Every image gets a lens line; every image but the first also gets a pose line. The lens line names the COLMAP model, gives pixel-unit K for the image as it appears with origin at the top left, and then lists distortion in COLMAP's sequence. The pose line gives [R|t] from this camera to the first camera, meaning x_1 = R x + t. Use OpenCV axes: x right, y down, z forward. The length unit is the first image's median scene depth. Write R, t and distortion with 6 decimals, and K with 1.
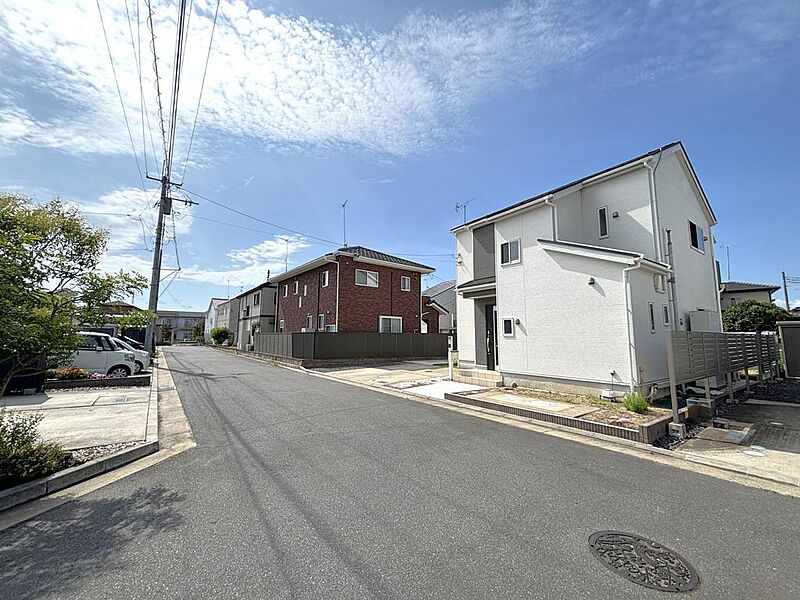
lens RADIAL K [[321.2, 0, 400.0], [0, 321.2, 300.0], [0, 0, 1]] dist [-0.001495, 0.000022]
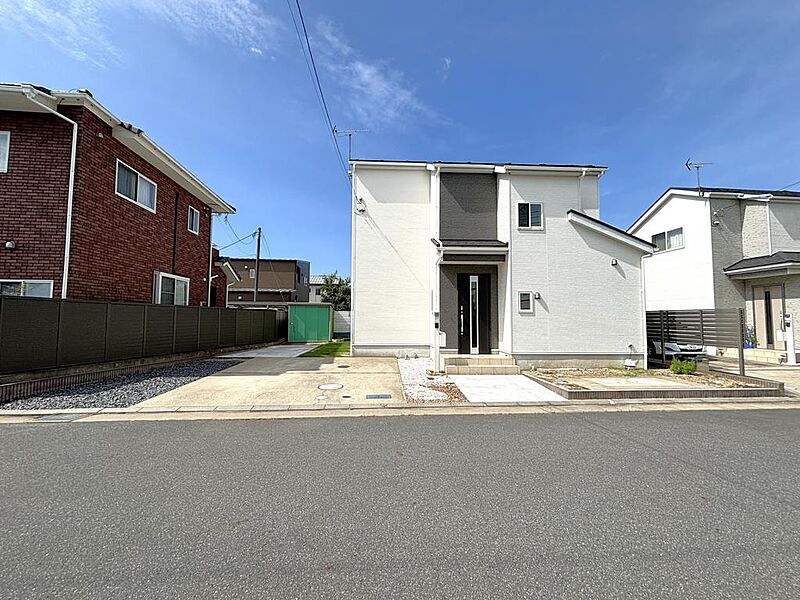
lens RADIAL K [[320.6, 0, 398.3], [0, 320.6, 301.8], [0, 0, 1]] dist [-0.002254, 0.000010]
pose [[0.539935, 0.042138, 0.840651, -0.472603], [-0.099277, 0.994963, 0.013890, 0.087989], [-0.835831, -0.090957, 0.541399, 0.681141]]
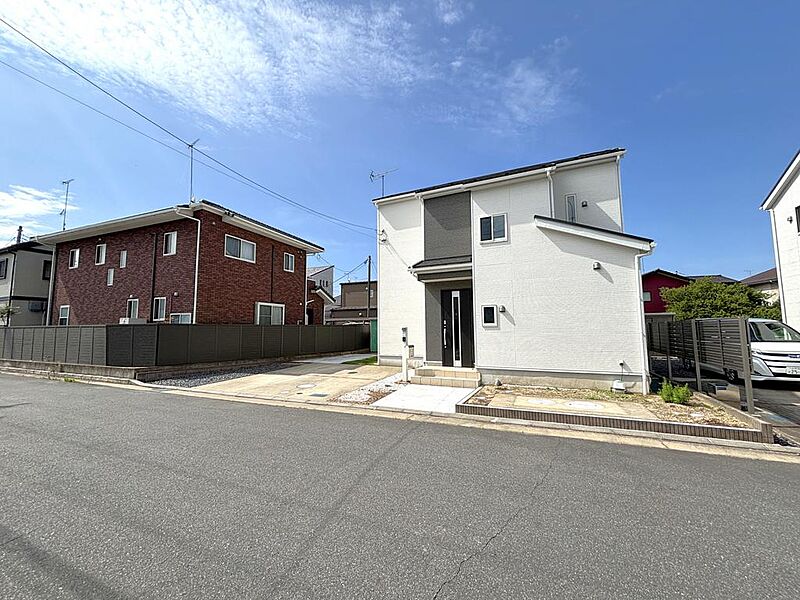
lens RADIAL K [[321.2, 0, 400.0], [0, 321.2, 300.0], [0, 0, 1]] dist [-0.001495, 0.000022]
pose [[0.870269, 0.033985, 0.491403, -0.239846], [-0.044602, 0.998956, 0.009902, 0.037727], [-0.490553, -0.030535, 0.870876, 0.313104]]
